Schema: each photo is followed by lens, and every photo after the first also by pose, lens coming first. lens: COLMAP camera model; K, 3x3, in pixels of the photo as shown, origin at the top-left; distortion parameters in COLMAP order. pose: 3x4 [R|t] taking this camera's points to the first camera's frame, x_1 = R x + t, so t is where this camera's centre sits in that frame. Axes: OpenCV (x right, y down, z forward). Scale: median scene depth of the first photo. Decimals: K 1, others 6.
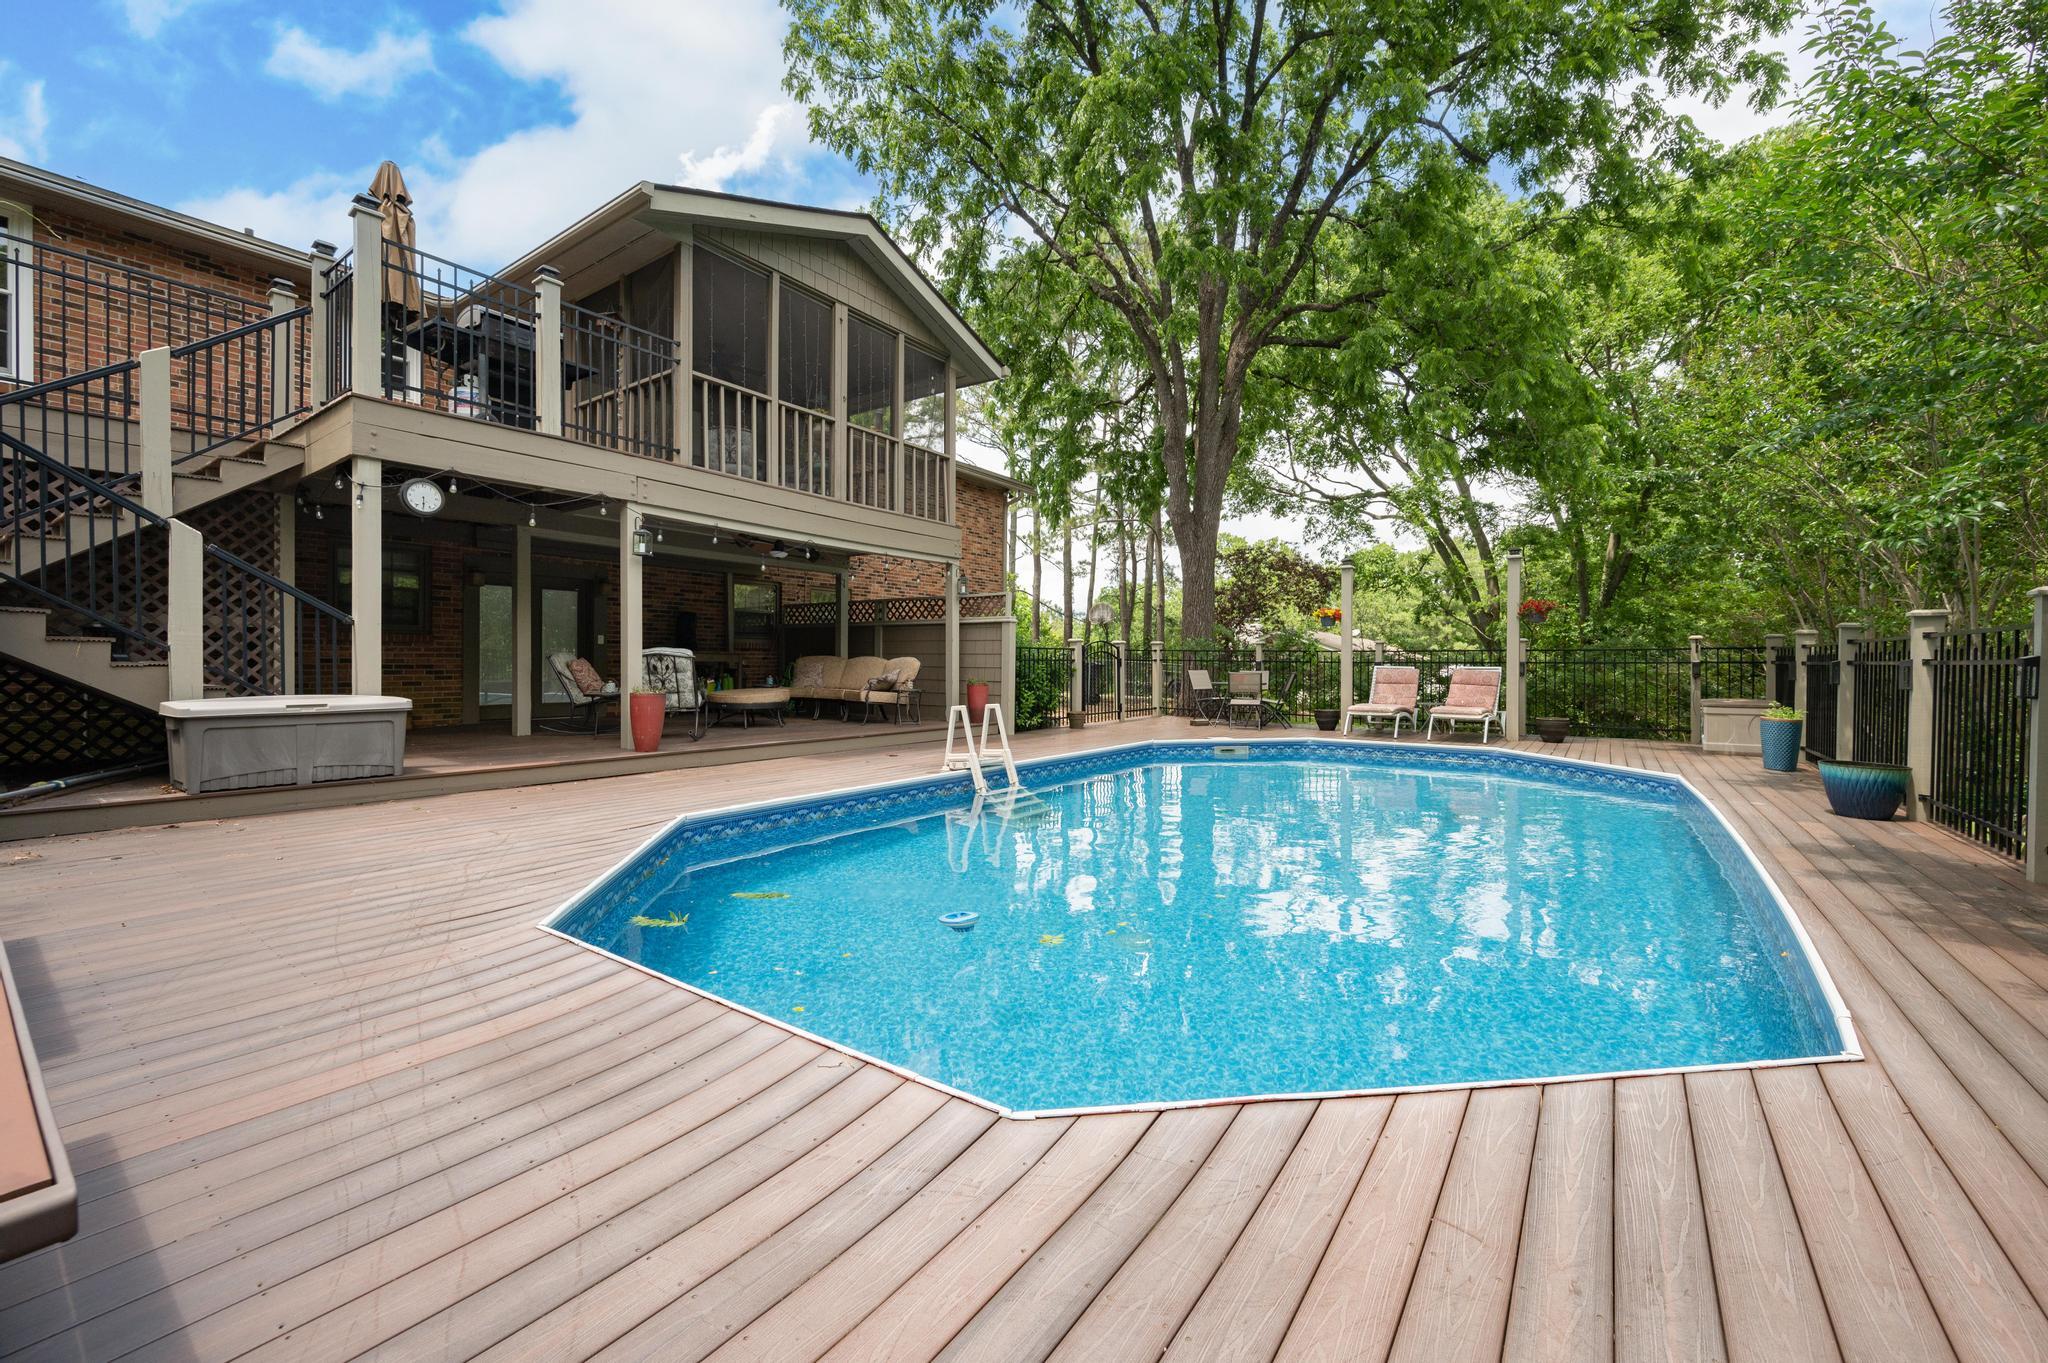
lens RADIAL K [[810.2, 0, 1021.3], [0, 810.2, 665.0], [0, 0, 1]] dist [-0.000146, 0.000035]
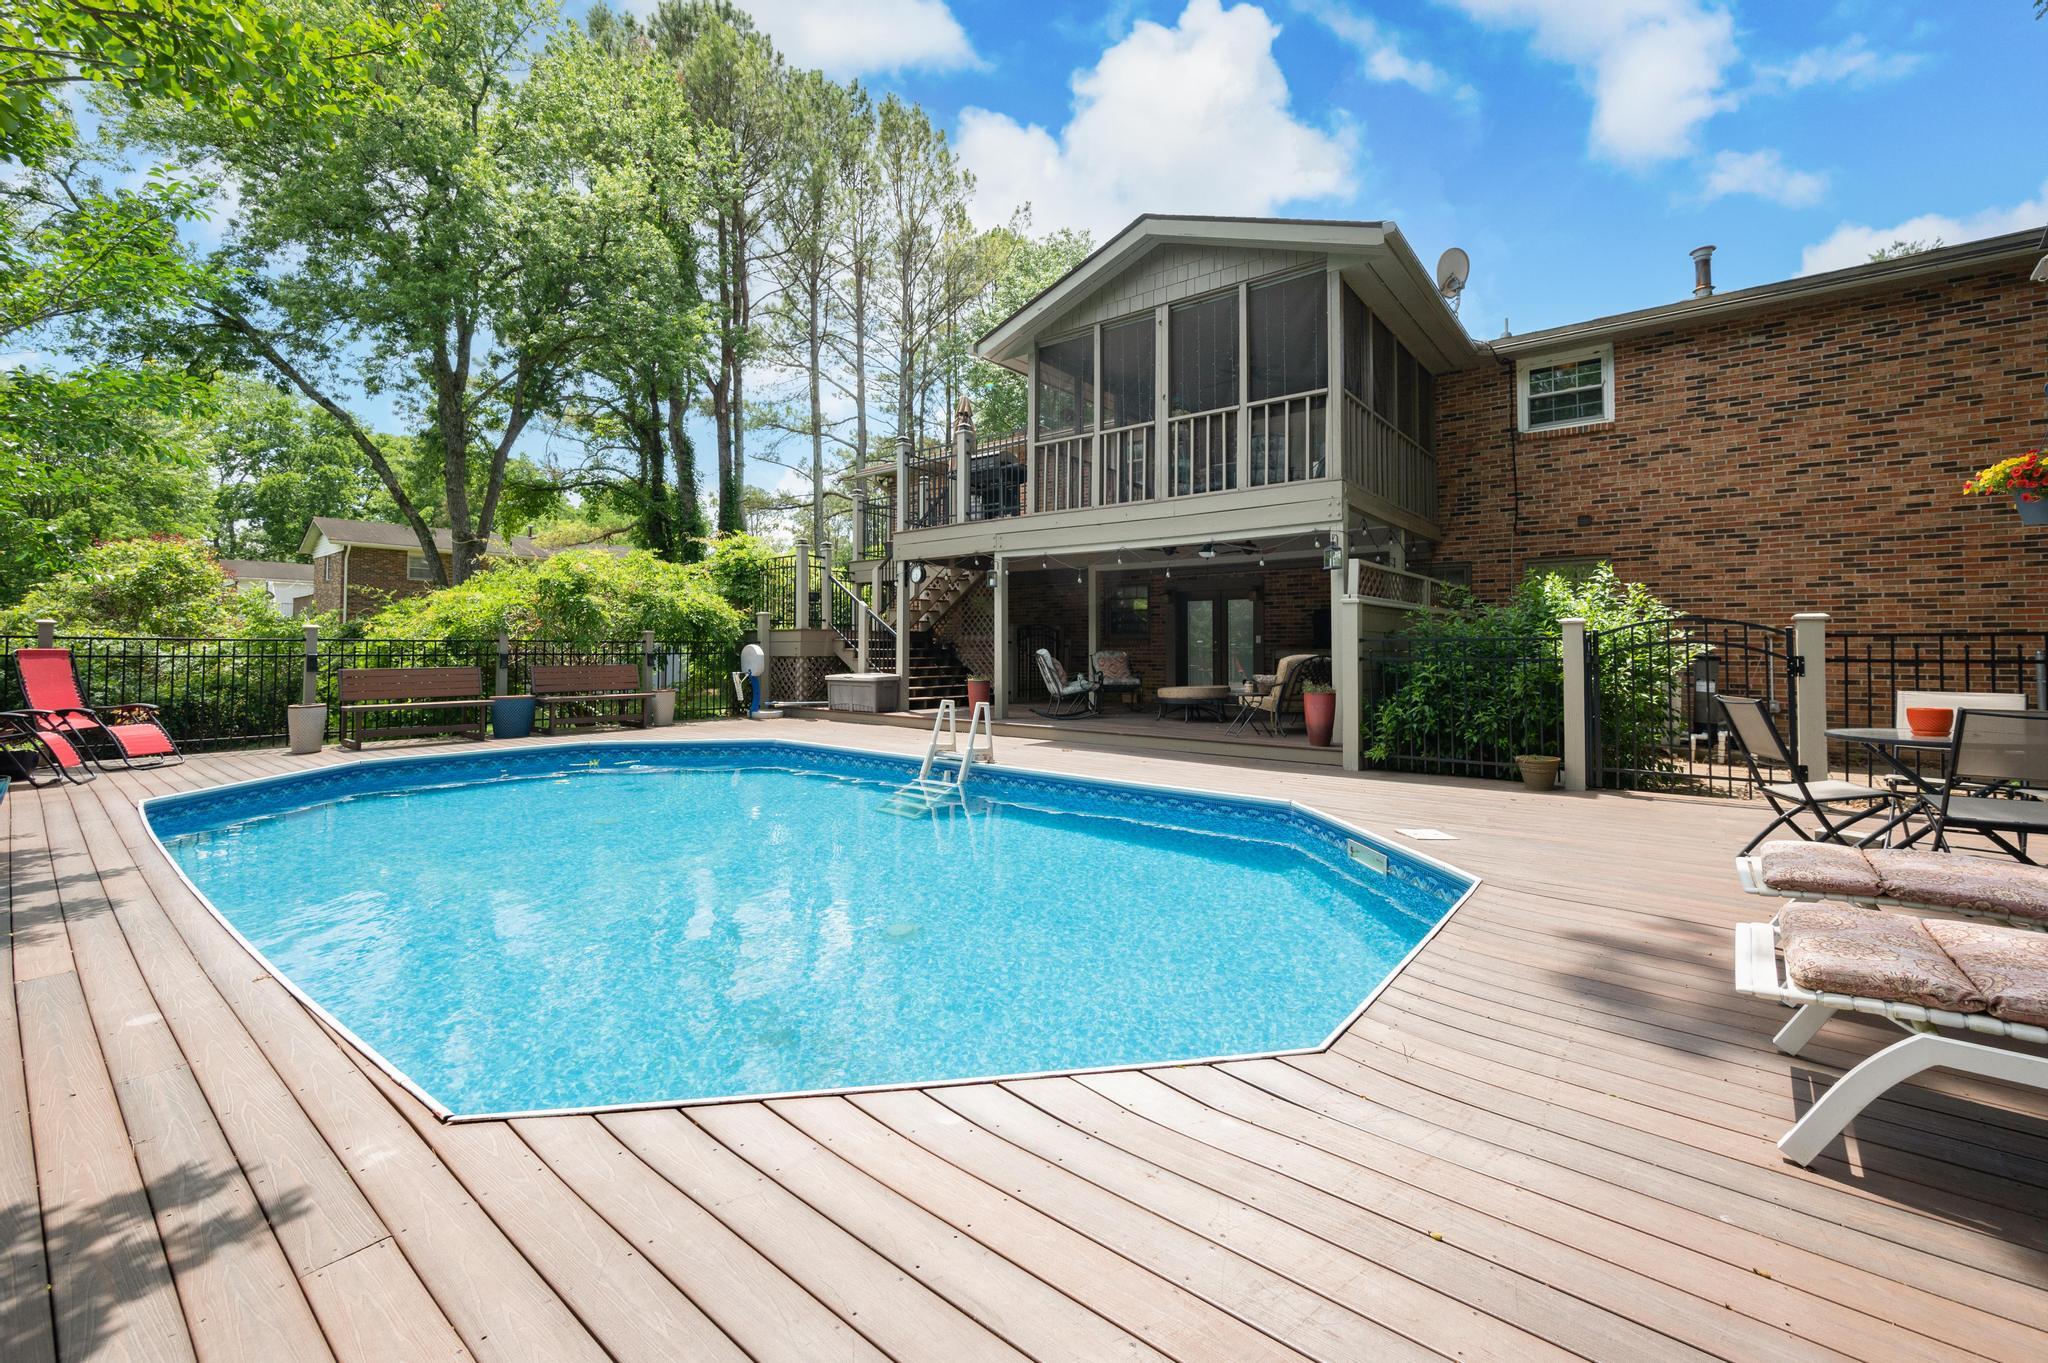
lens RADIAL K [[832.6, 0, 1030.2], [0, 832.6, 623.6], [0, 0, 1]] dist [-0.000573, -0.000014]
pose [[-0.041598, -0.029891, -0.998687, 0.809093], [-0.003856, 0.999550, -0.029756, -0.018900], [0.999127, 0.002614, -0.041694, 0.880548]]
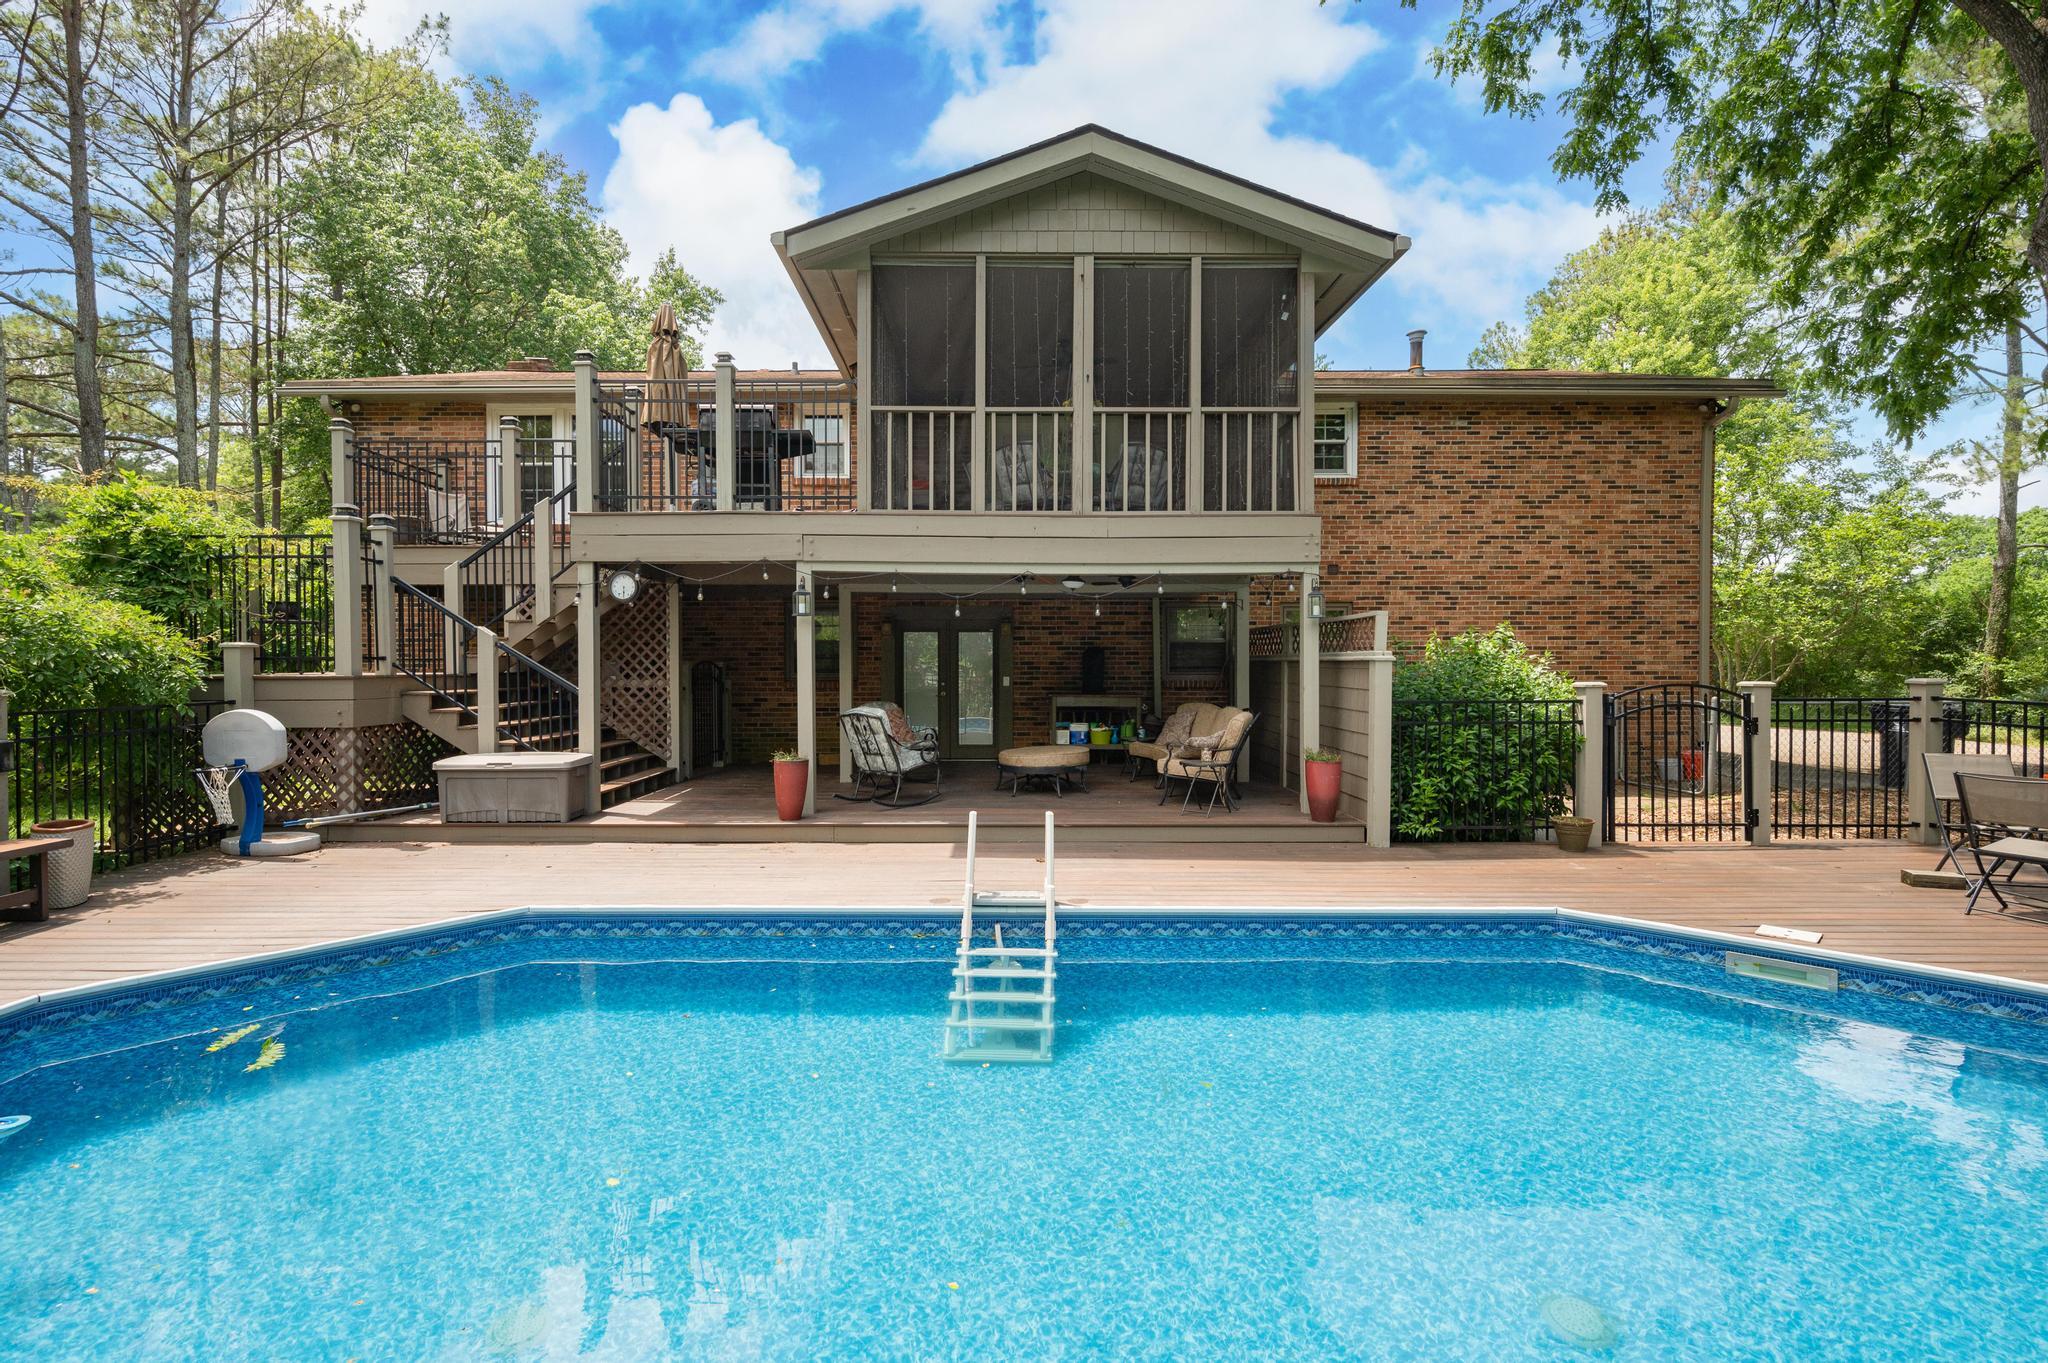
lens RADIAL K [[941.4, 0, 1015.8], [0, 941.4, 679.9], [0, 0, 1]] dist [0.001020, -0.000281]
pose [[0.592623, 0.011955, -0.805391, 0.460189], [0.000377, 0.999886, 0.015120, -0.059153], [0.805480, -0.009264, 0.592551, 0.418880]]
